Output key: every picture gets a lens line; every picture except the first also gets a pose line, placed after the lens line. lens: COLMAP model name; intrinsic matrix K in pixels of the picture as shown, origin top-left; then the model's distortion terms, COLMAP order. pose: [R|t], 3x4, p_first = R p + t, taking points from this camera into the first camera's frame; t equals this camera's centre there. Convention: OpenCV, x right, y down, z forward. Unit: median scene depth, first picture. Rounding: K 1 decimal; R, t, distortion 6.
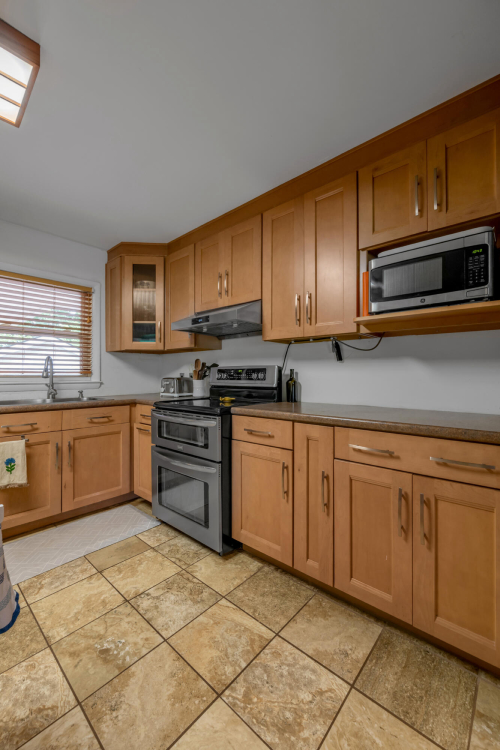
lens RADIAL K [[300.4, 0, 250.3], [0, 300.4, 376.2], [0, 0, 1]] dist [-0.005847, 0.000778]
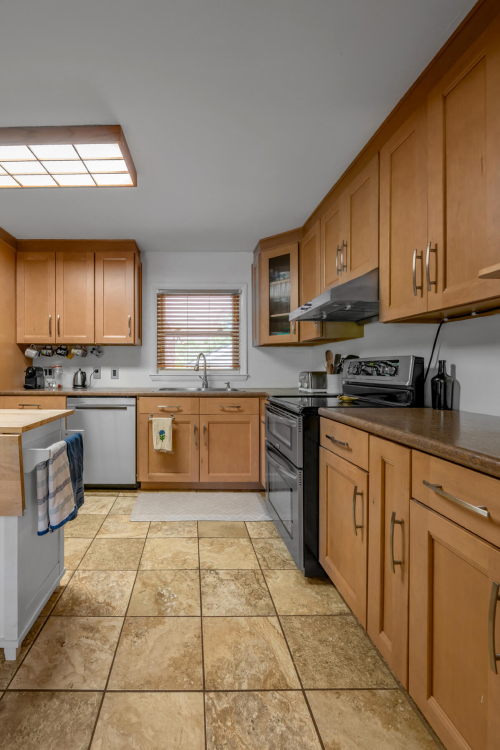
lens RADIAL K [[333.4, 0, 248.5], [0, 333.4, 376.5], [0, 0, 1]] dist [-0.005205, 0.000321]
pose [[0.689647, 0.019590, -0.723881, 0.483257], [-0.005772, 0.999751, 0.021556, -0.001986], [0.724123, -0.010688, 0.689588, 0.220875]]
